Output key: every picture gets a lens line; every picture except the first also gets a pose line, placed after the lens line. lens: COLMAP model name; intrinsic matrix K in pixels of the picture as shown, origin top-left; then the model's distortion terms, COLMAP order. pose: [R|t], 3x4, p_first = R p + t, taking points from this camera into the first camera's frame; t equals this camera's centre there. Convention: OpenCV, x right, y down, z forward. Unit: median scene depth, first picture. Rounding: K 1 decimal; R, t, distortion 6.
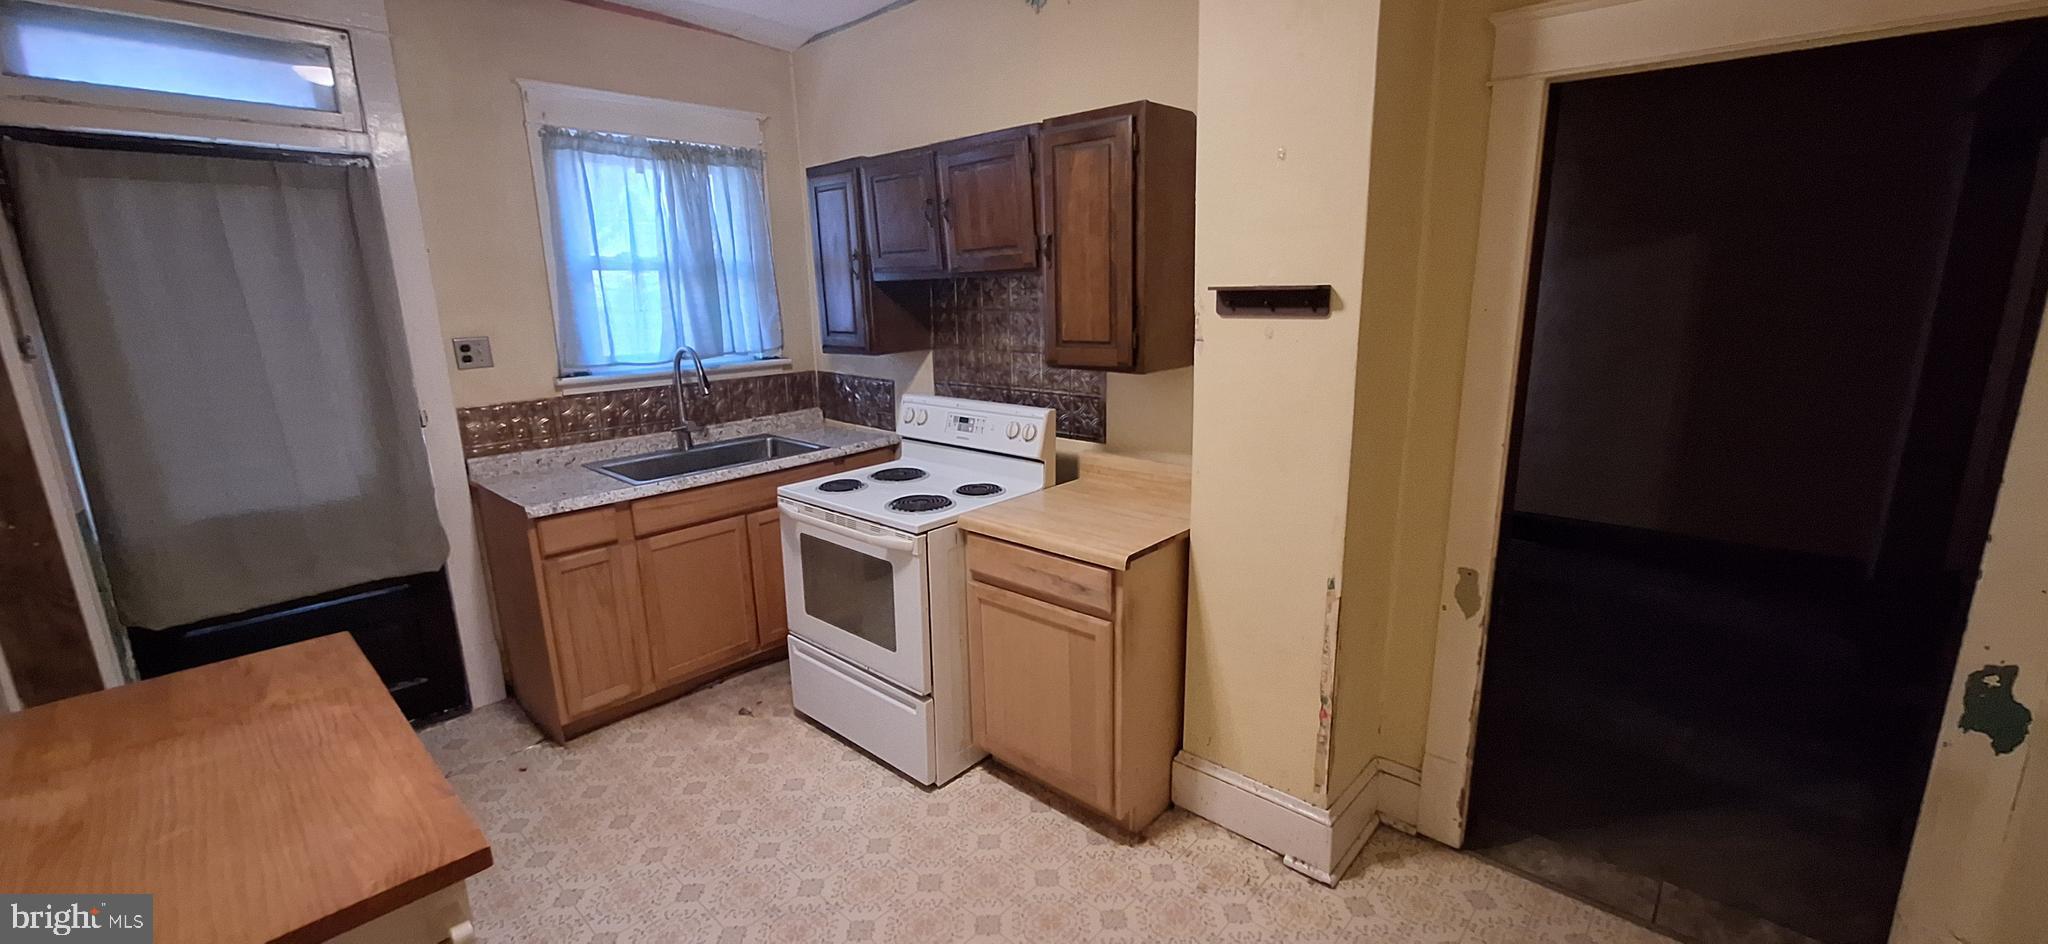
lens RADIAL K [[817.4, 0, 1029.4], [0, 817.4, 466.5], [0, 0, 1]] dist [-0.005006, 0.002550]
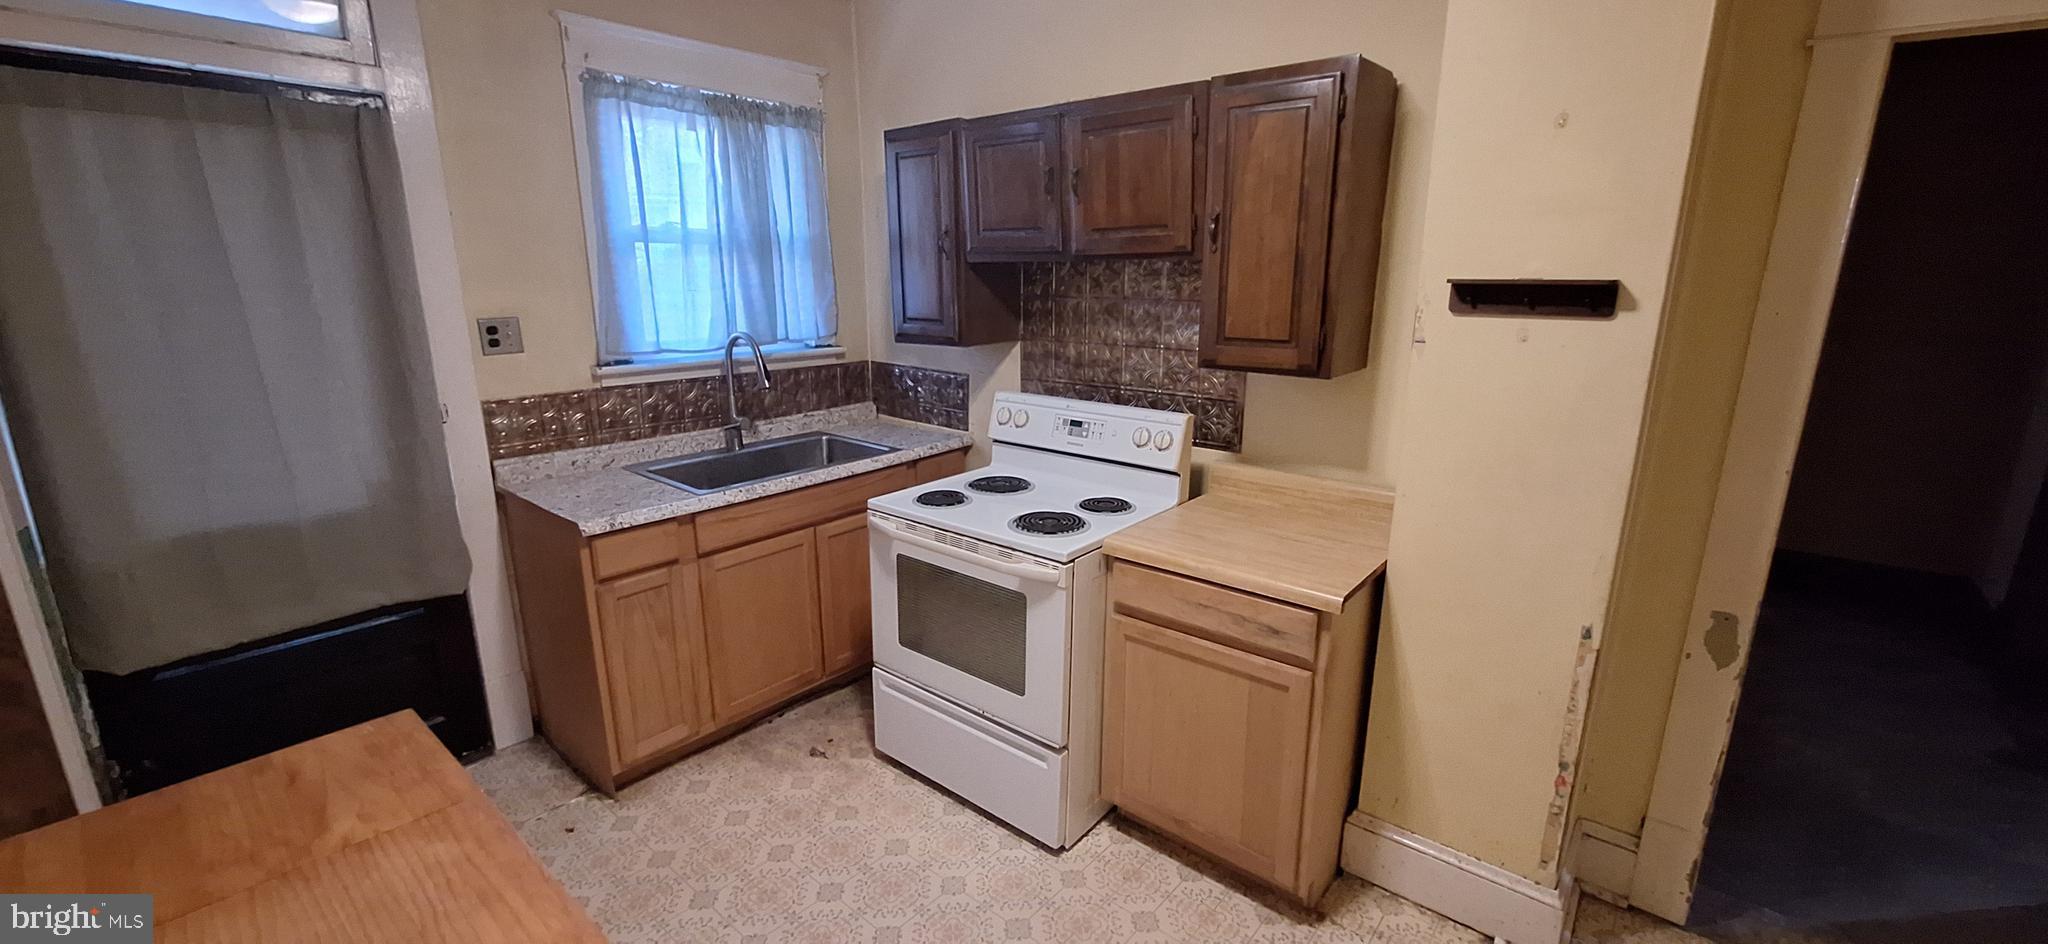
lens RADIAL K [[817.4, 0, 1030.1], [0, 817.4, 467.1], [0, 0, 1]] dist [-0.005006, 0.002550]
pose [[0.998831, 0.011801, 0.046874, -0.183427], [-0.012645, 0.999762, 0.017759, -0.026865], [-0.046653, -0.018331, 0.998743, 0.133932]]
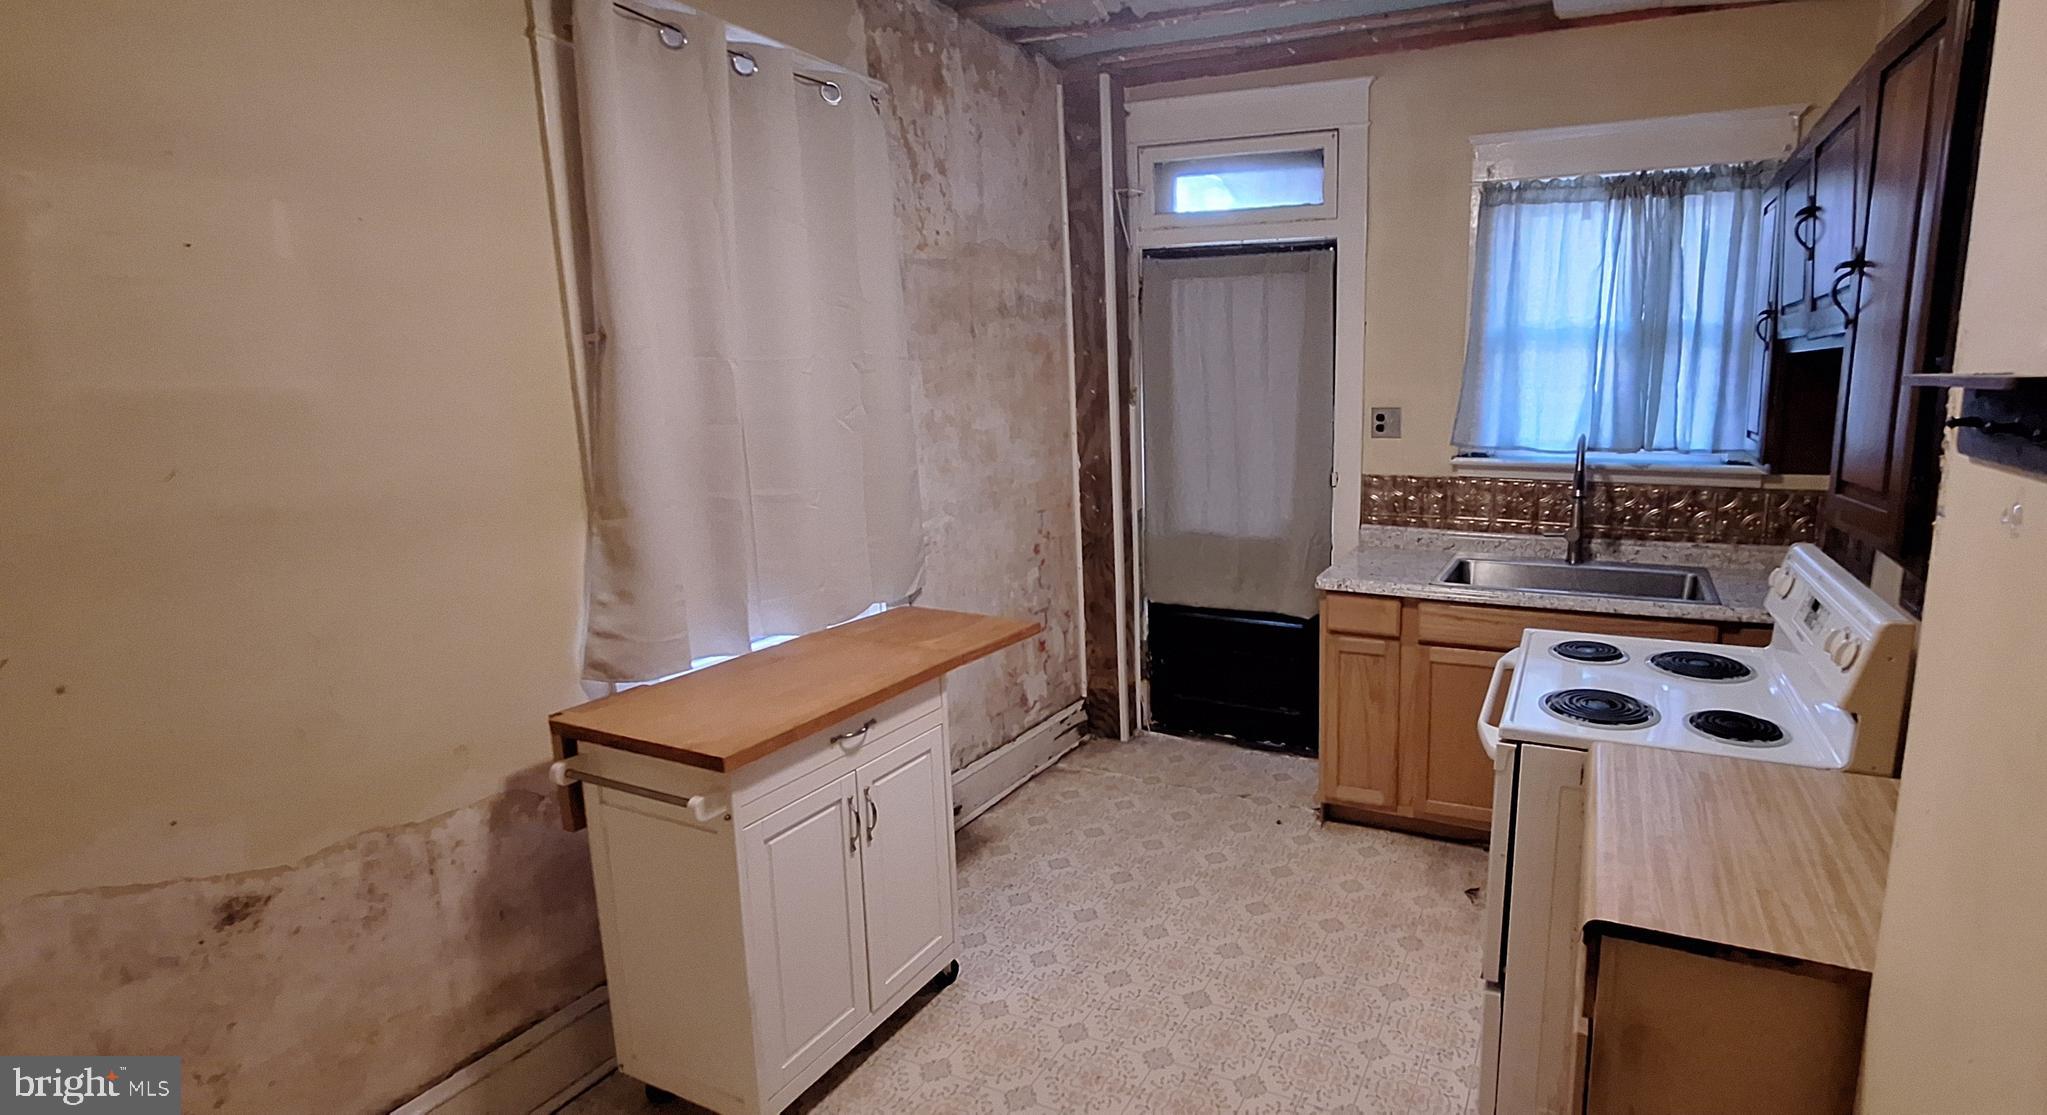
lens RADIAL K [[957.6, 0, 1205.6], [0, 957.6, 549.2], [0, 0, 1]] dist [-0.005603, 0.000090]
pose [[0.336719, 0.190370, -0.922160, 0.397219], [-0.204721, 0.970723, 0.125644, -0.097403], [0.919081, 0.146479, 0.365834, 0.412731]]
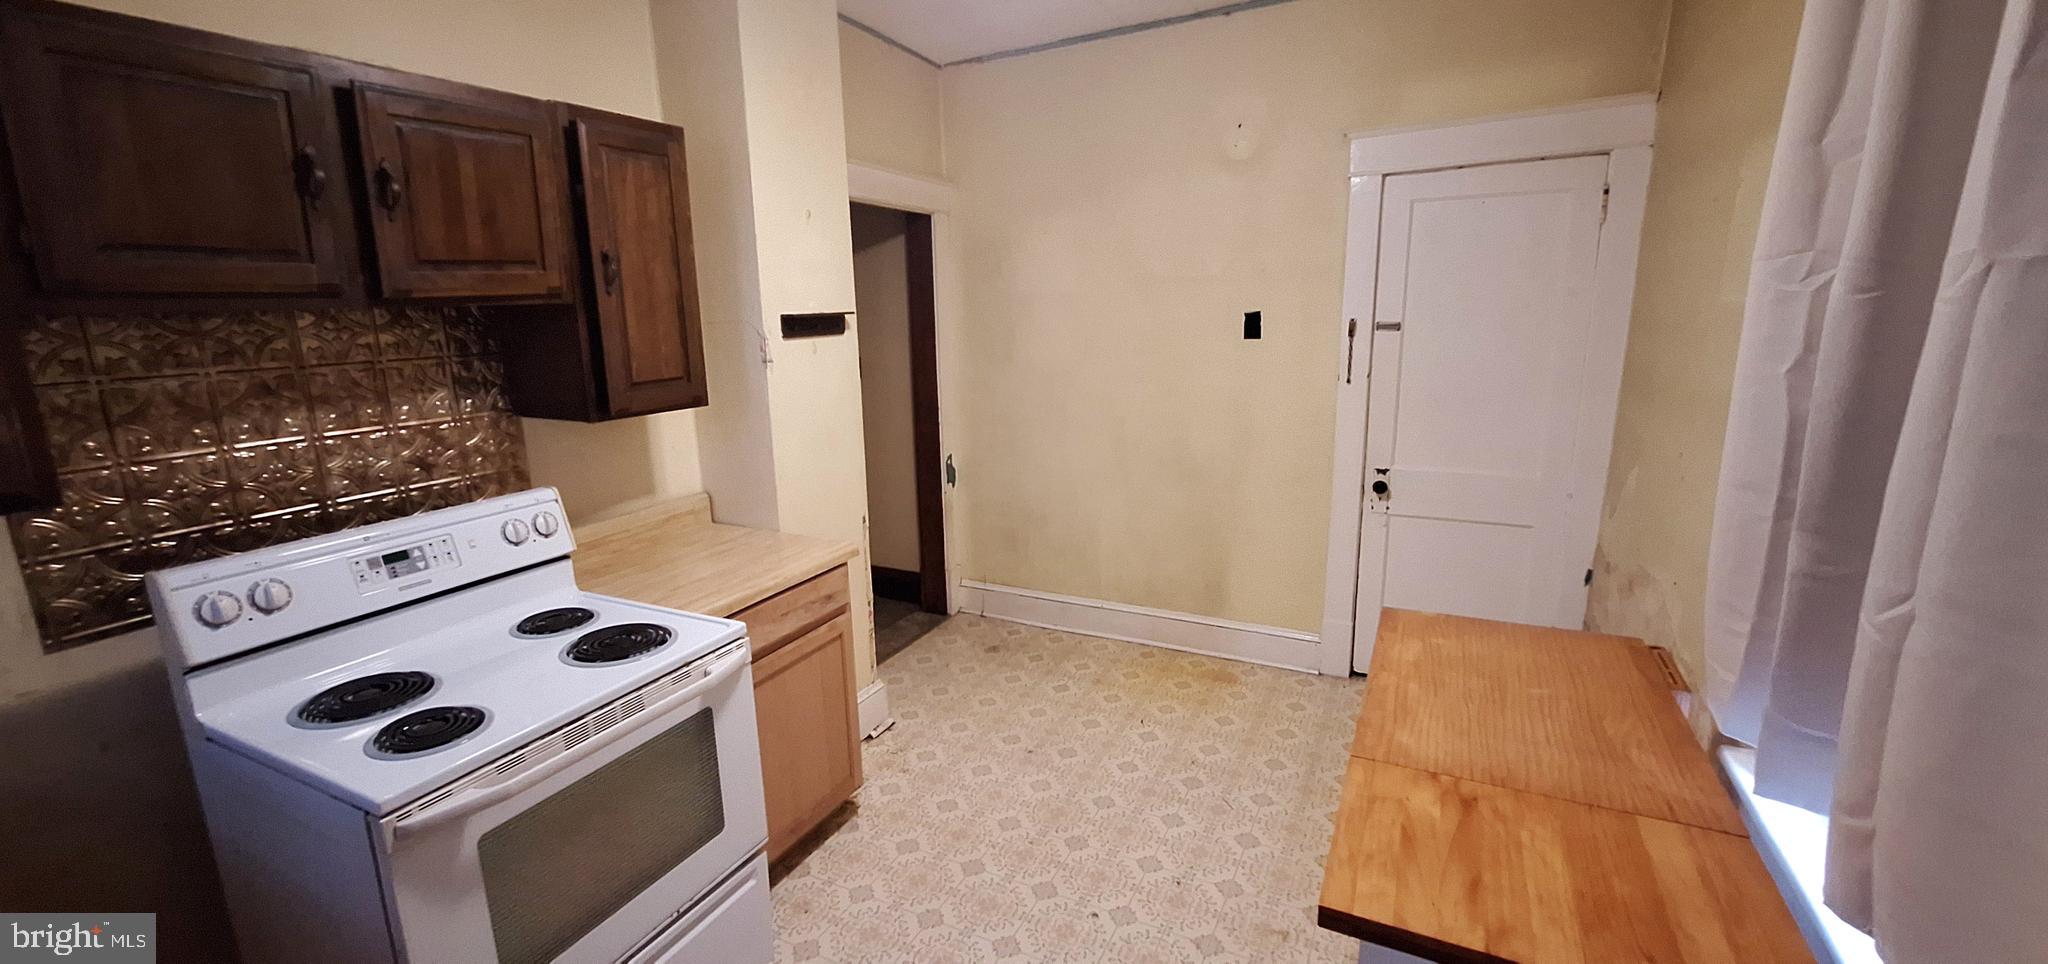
lens RADIAL K [[826.0, 0, 1012.7], [0, 826.0, 473.8], [0, 0, 1]] dist [-0.012829, 0.000322]
pose [[-0.263160, -0.172611, 0.949185, -0.778848], [0.237703, 0.941932, 0.237195, -0.156127], [-0.935010, 0.288044, -0.206849, 0.758097]]
